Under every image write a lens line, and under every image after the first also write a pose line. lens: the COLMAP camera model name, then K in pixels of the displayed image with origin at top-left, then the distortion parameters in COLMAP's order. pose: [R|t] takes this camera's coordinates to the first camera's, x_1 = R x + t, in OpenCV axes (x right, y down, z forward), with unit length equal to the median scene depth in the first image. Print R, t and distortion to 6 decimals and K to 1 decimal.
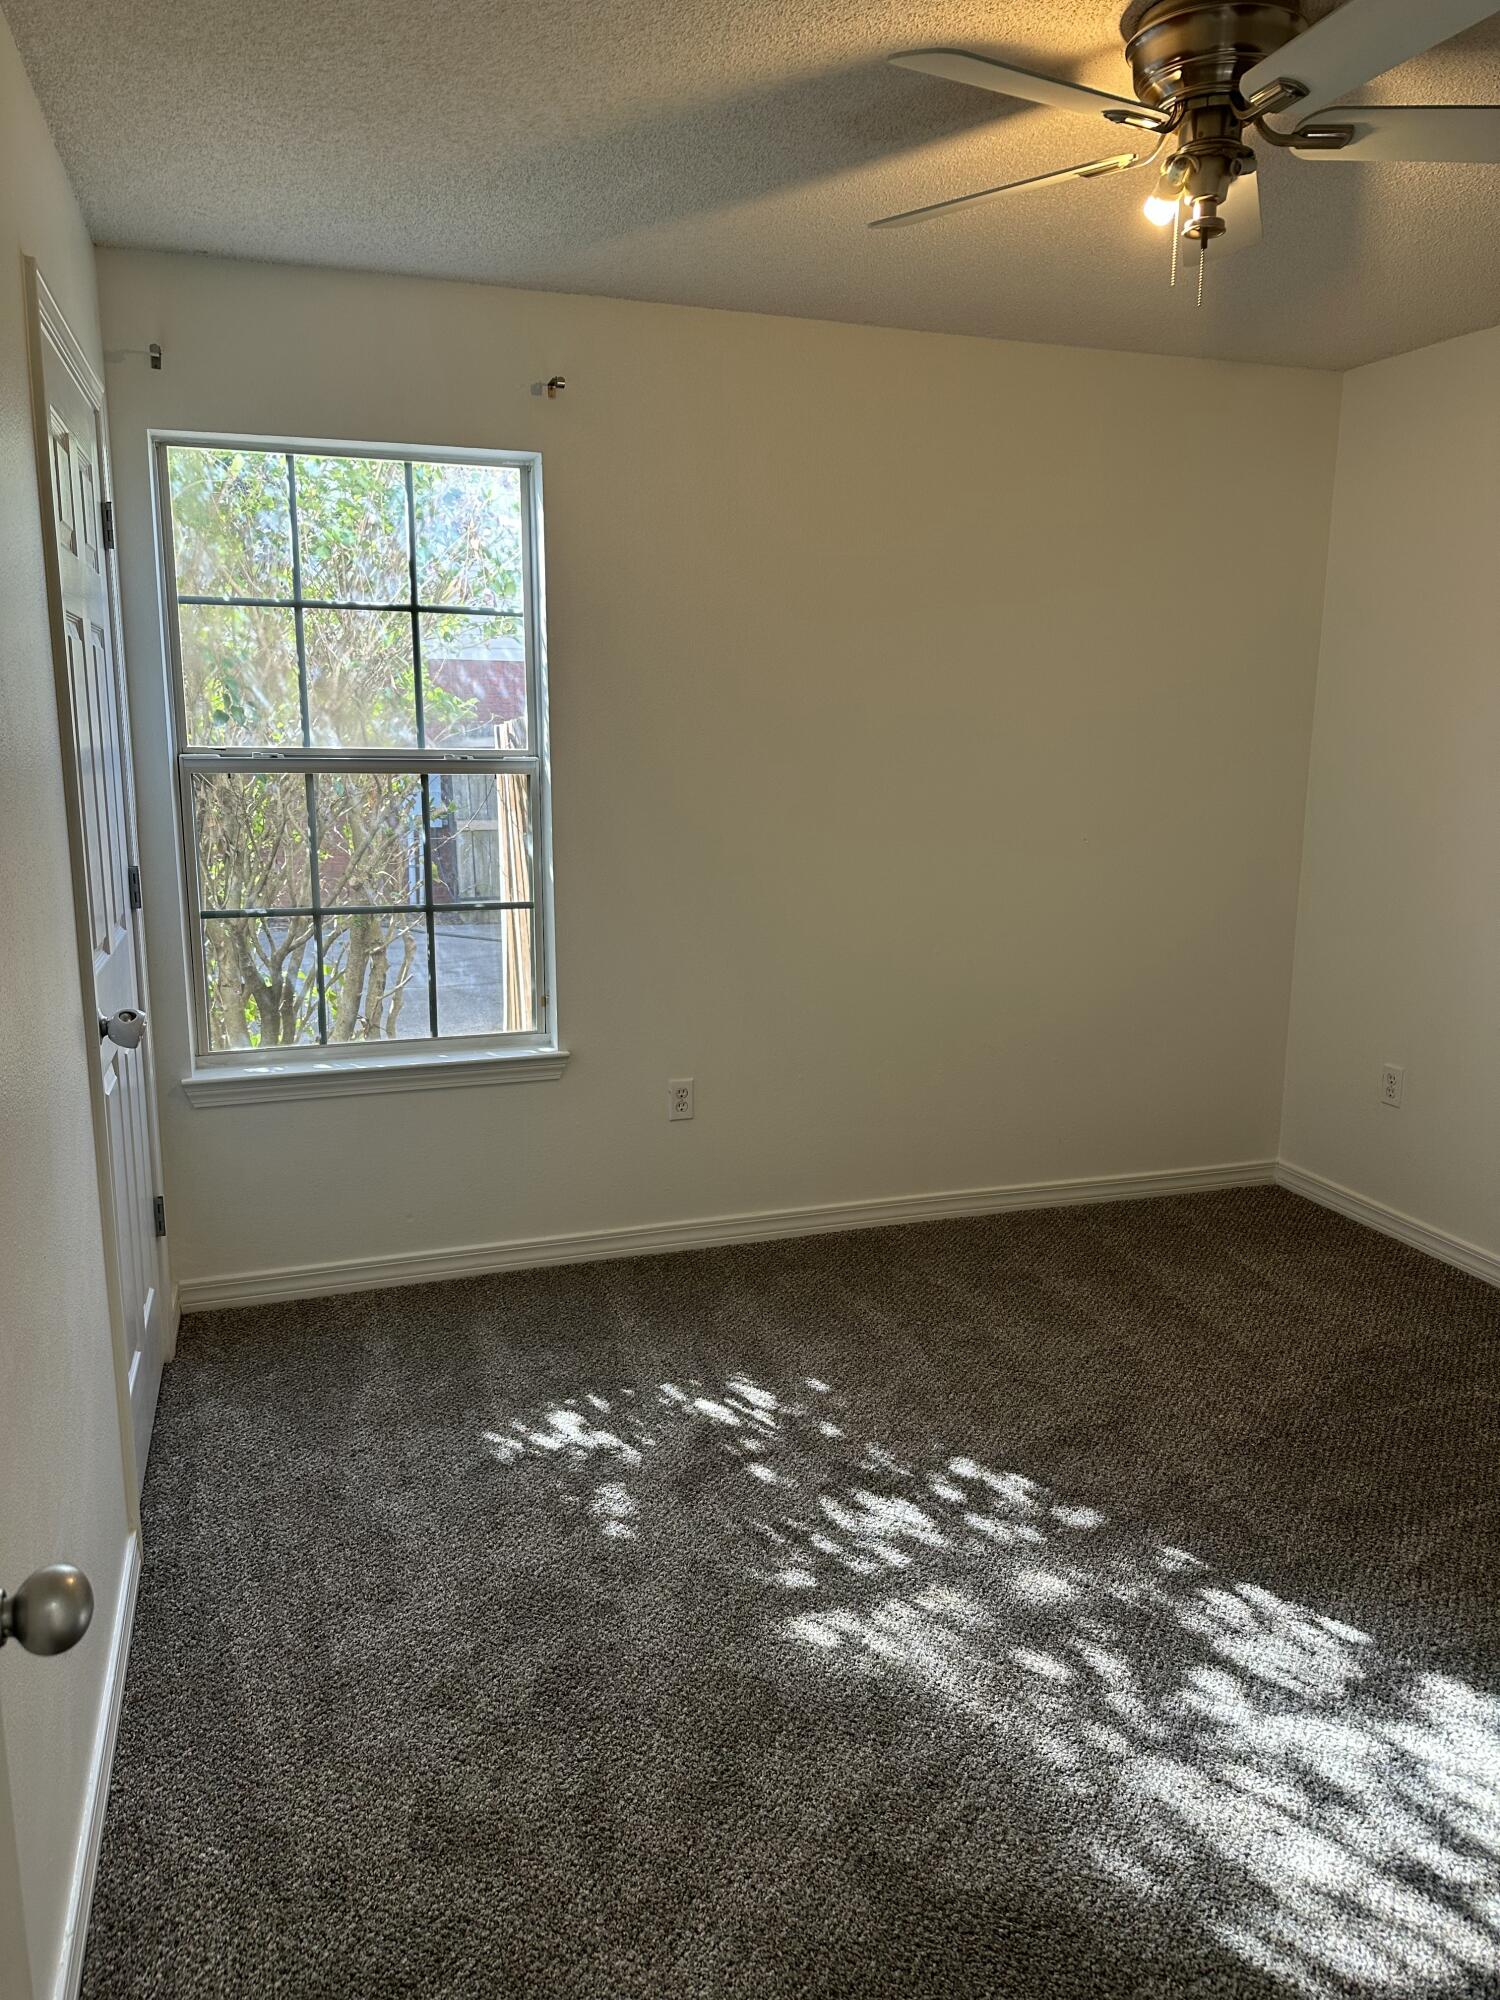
lens RADIAL K [[1405.0, 0, 750.0], [0, 1405.0, 1000.0], [0, 0, 1]] dist [0.005832, -0.003749]
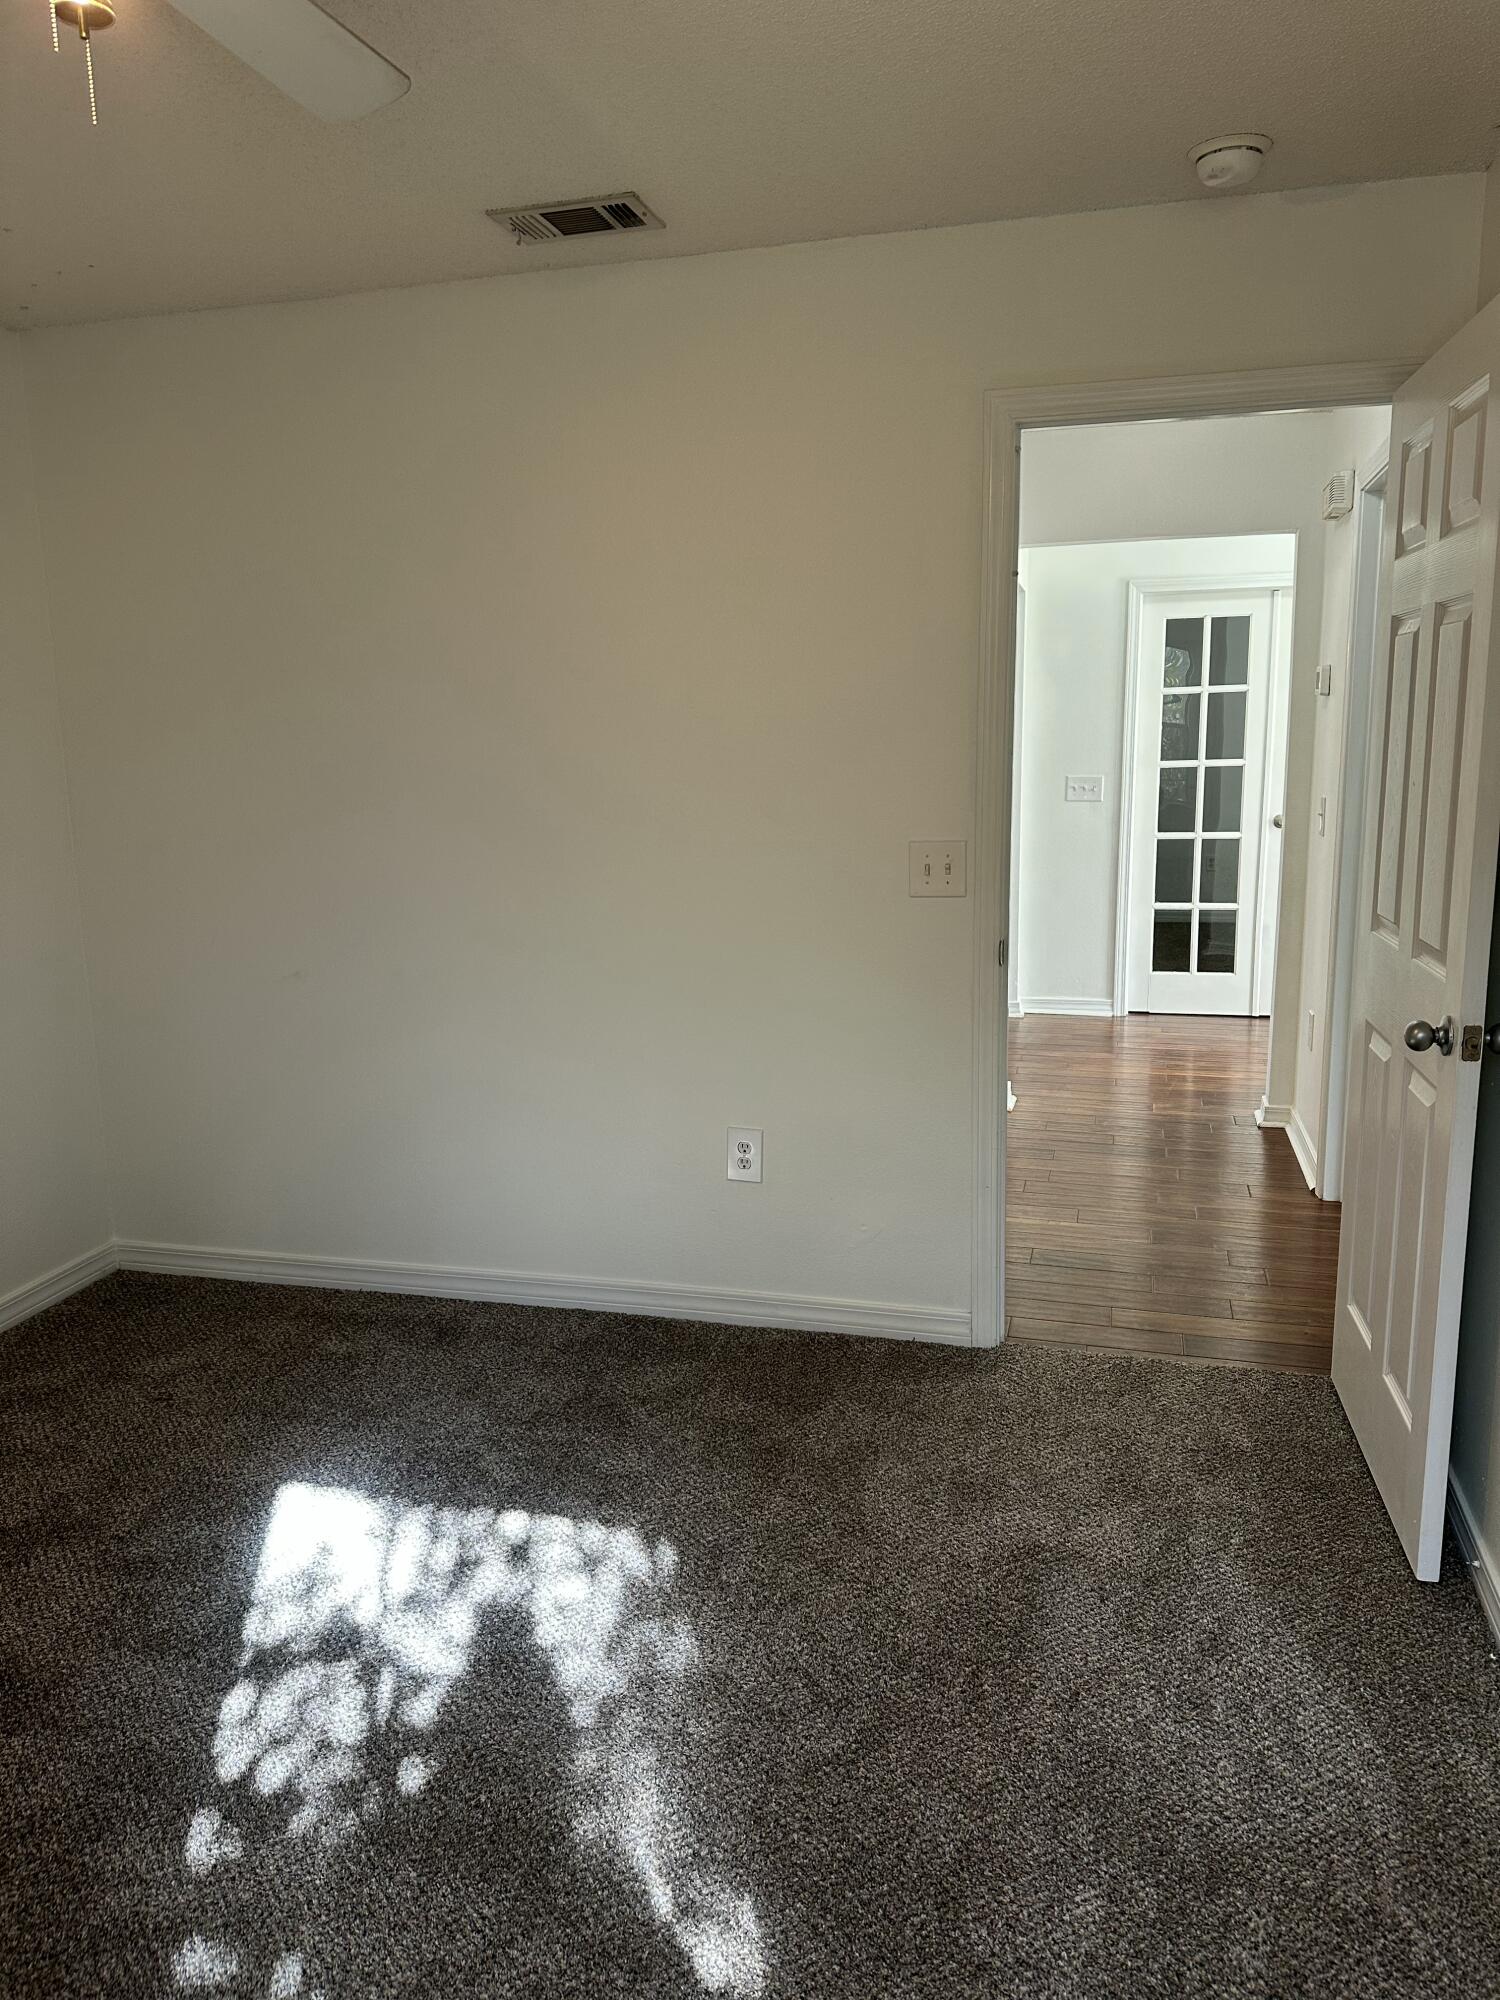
lens RADIAL K [[1405.0, 0, 750.0], [0, 1405.0, 1000.0], [0, 0, 1]] dist [0.005832, -0.003749]
pose [[-0.832069, -0.091198, 0.547123, -0.334438], [0.119135, 0.933986, 0.336865, -0.259825], [-0.541727, 0.345476, -0.766276, 1.468661]]
